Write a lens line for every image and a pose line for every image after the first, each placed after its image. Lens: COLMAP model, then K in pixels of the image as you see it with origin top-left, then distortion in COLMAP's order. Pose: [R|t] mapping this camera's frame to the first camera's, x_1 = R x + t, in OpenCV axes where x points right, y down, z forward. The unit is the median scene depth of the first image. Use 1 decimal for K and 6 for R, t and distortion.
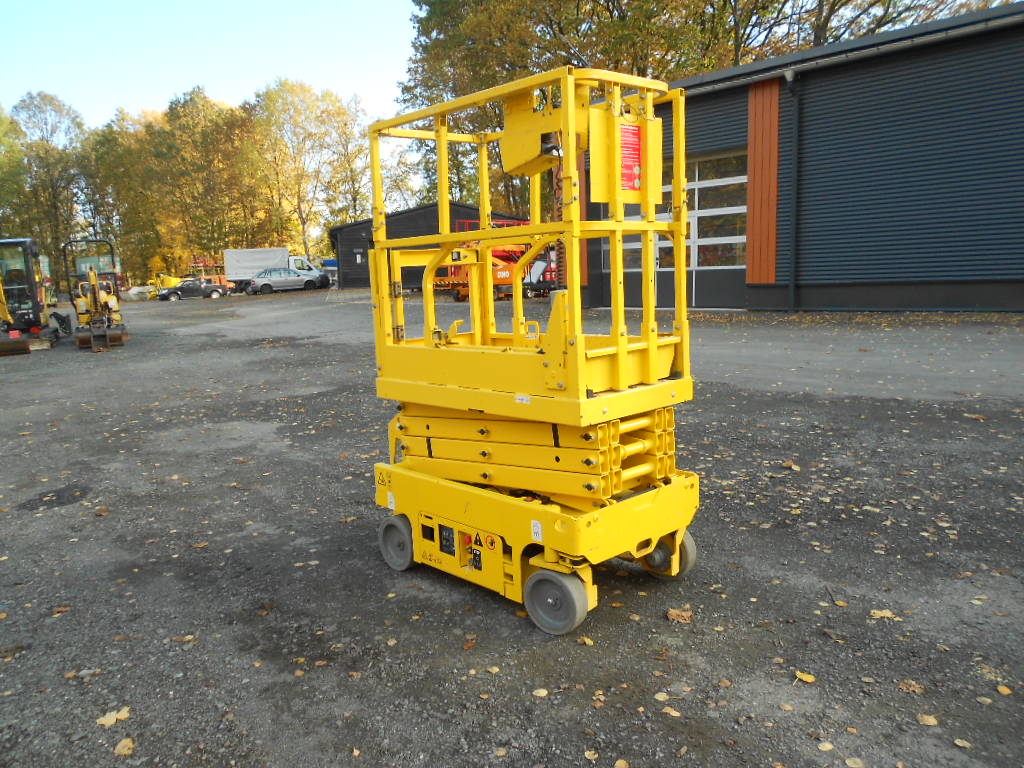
lens RADIAL K [[797.9, 0, 512.0], [0, 797.9, 384.0], [0, 0, 1]] dist [0.012228, -0.008050]
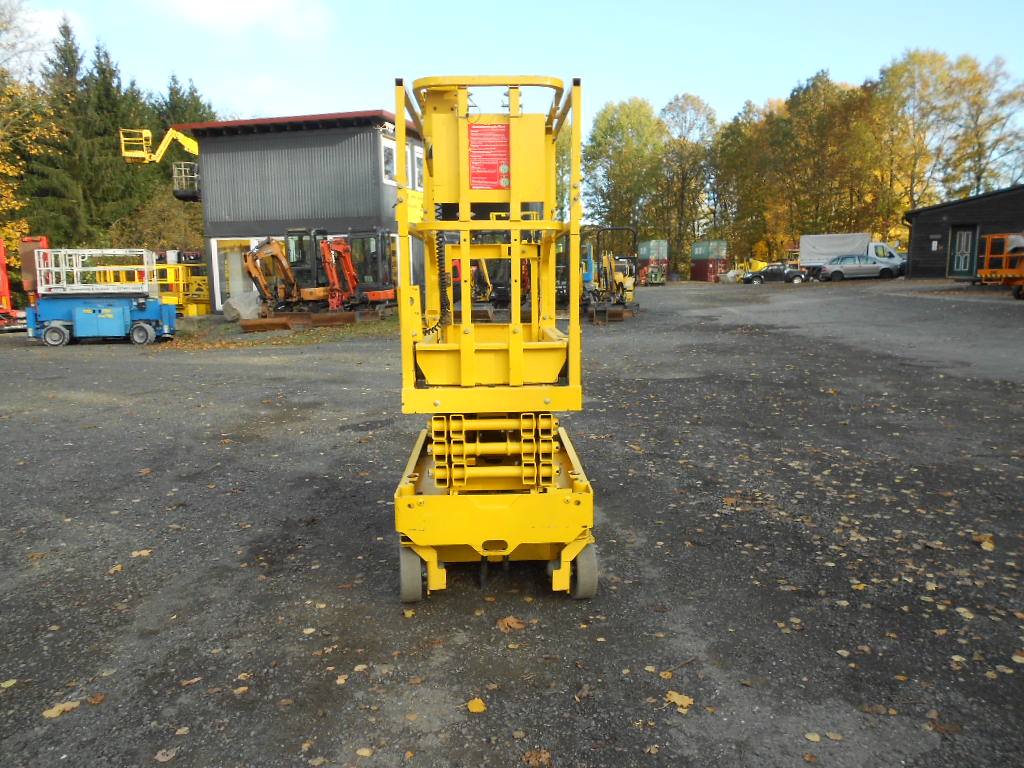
lens RADIAL K [[797.9, 0, 512.0], [0, 797.9, 384.0], [0, 0, 1]] dist [0.012228, -0.008050]
pose [[0.747291, 0.126235, -0.652396, 0.148359], [-0.114303, 0.991575, 0.060935, -0.011318], [0.654592, 0.029034, 0.755424, 0.046565]]
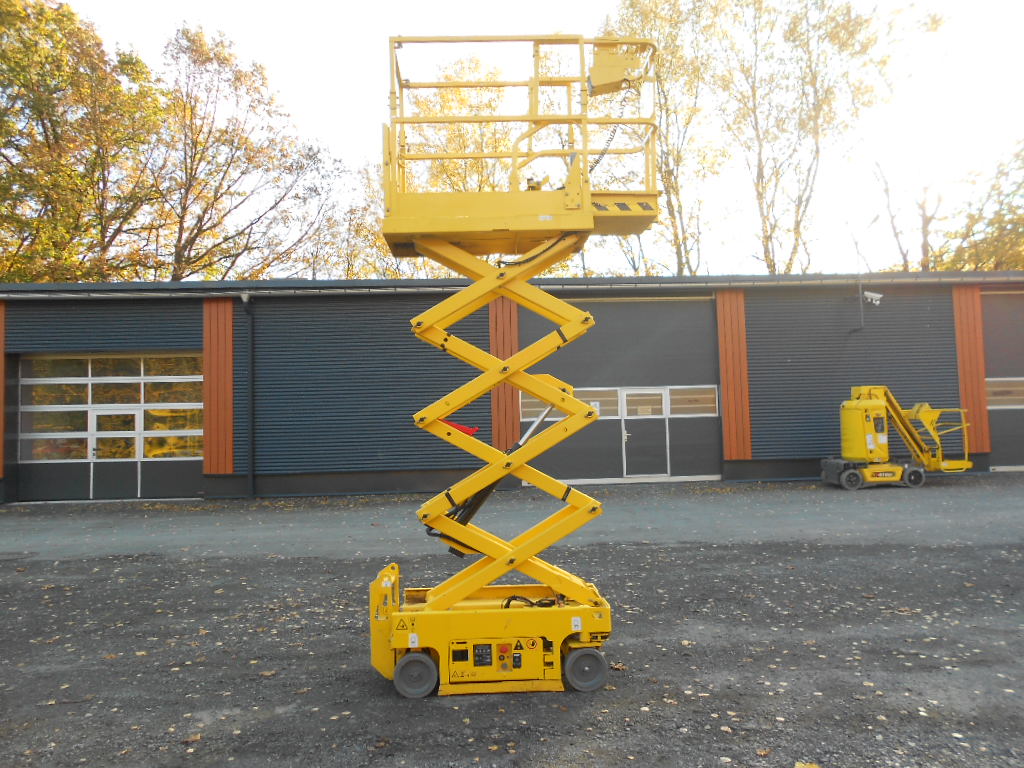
lens RADIAL K [[776.8, 0, 515.8], [0, 776.8, 387.3], [0, 0, 1]] dist [-0.007436, -0.004655]
pose [[0.652003, 0.076219, 0.754376, -0.216071], [0.104667, 0.976362, -0.189111, 0.001240], [-0.750957, 0.202259, 0.628613, 0.007436]]
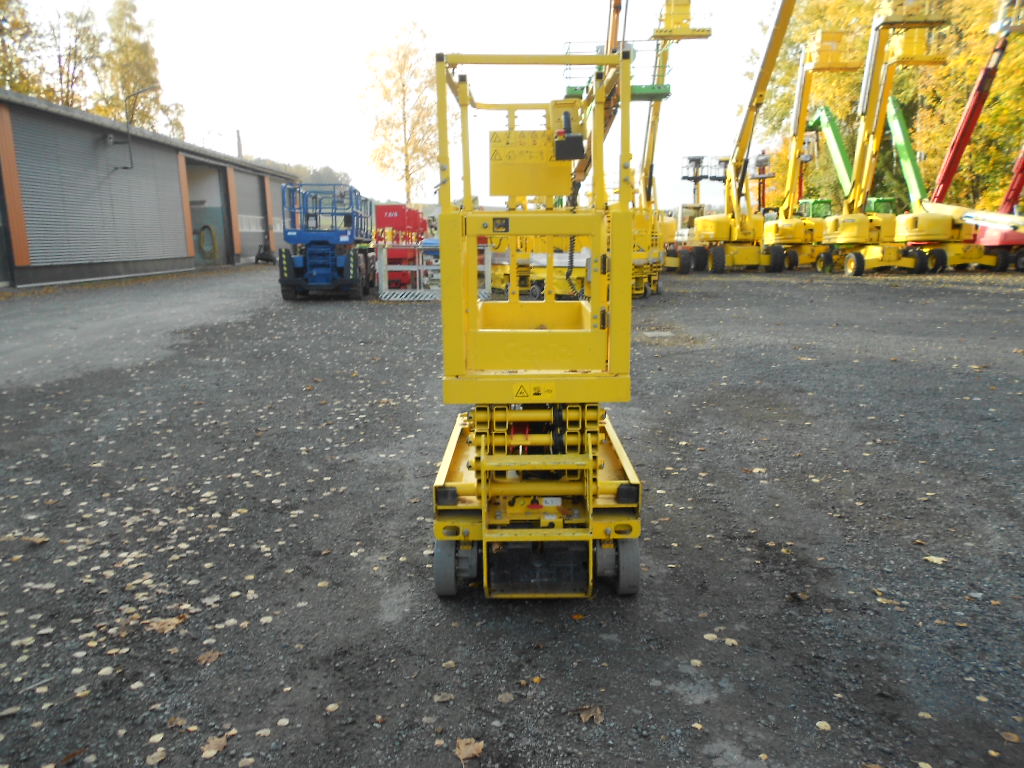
lens RADIAL K [[806.0, 0, 508.5], [0, 806.0, 385.5], [0, 0, 1]] dist [0.000805, 0.002924]
pose [[-0.718056, -0.073569, 0.692086, -0.137678], [0.143628, 0.957330, 0.250781, -0.046762], [-0.681004, 0.279478, -0.676850, 0.354052]]
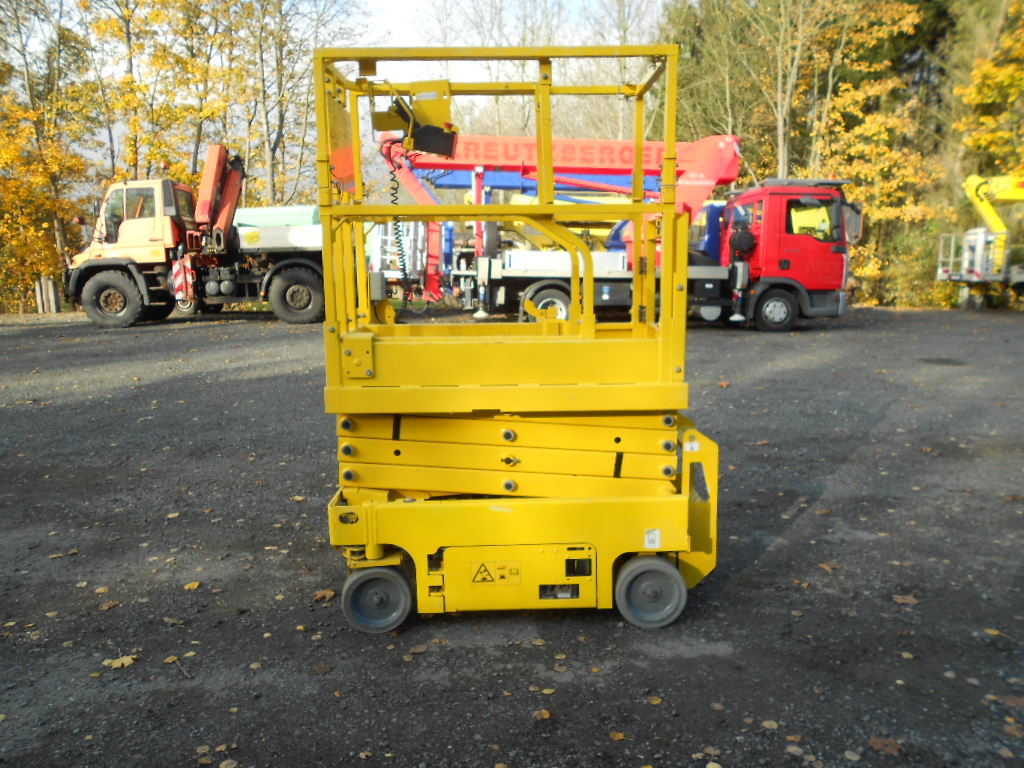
lens RADIAL K [[806.0, 0, 508.5], [0, 806.0, 385.5], [0, 0, 1]] dist [0.000805, 0.002924]
pose [[-0.681223, 0.173838, -0.711137, 0.135714], [-0.053815, 0.956879, 0.285460, -0.051741], [0.730095, 0.232731, -0.642493, 0.326469]]
